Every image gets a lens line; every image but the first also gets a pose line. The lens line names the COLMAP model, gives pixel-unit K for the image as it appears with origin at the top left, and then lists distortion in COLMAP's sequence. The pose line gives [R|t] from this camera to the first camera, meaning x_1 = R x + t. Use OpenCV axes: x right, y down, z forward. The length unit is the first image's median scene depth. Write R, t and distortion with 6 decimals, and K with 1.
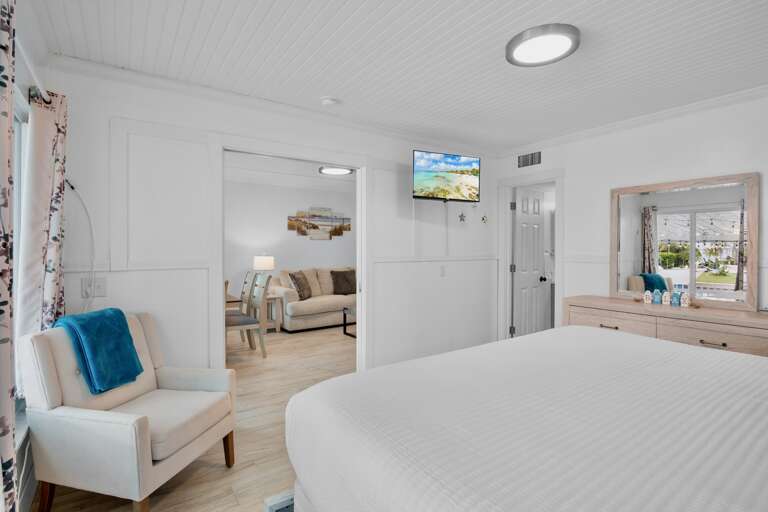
lens RADIAL K [[380.8, 0, 386.7], [0, 380.8, 250.7], [0, 0, 1]] dist [-0.015790, -0.000663]
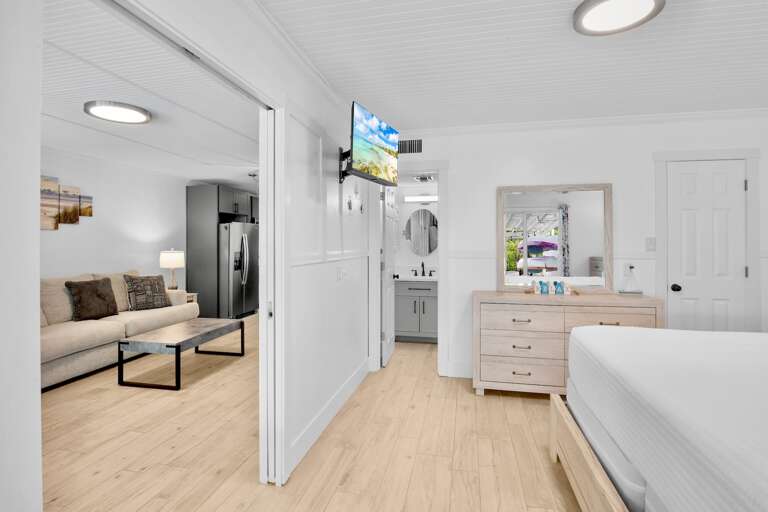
lens RADIAL K [[380.8, 0, 381.5], [0, 380.8, 242.6], [0, 0, 1]] dist [-0.015790, -0.000663]
pose [[0.740174, -0.002227, 0.672412, -0.179486], [0.006381, 0.999973, -0.003713, -0.003844], [-0.672385, 0.007039, 0.740168, 0.230320]]
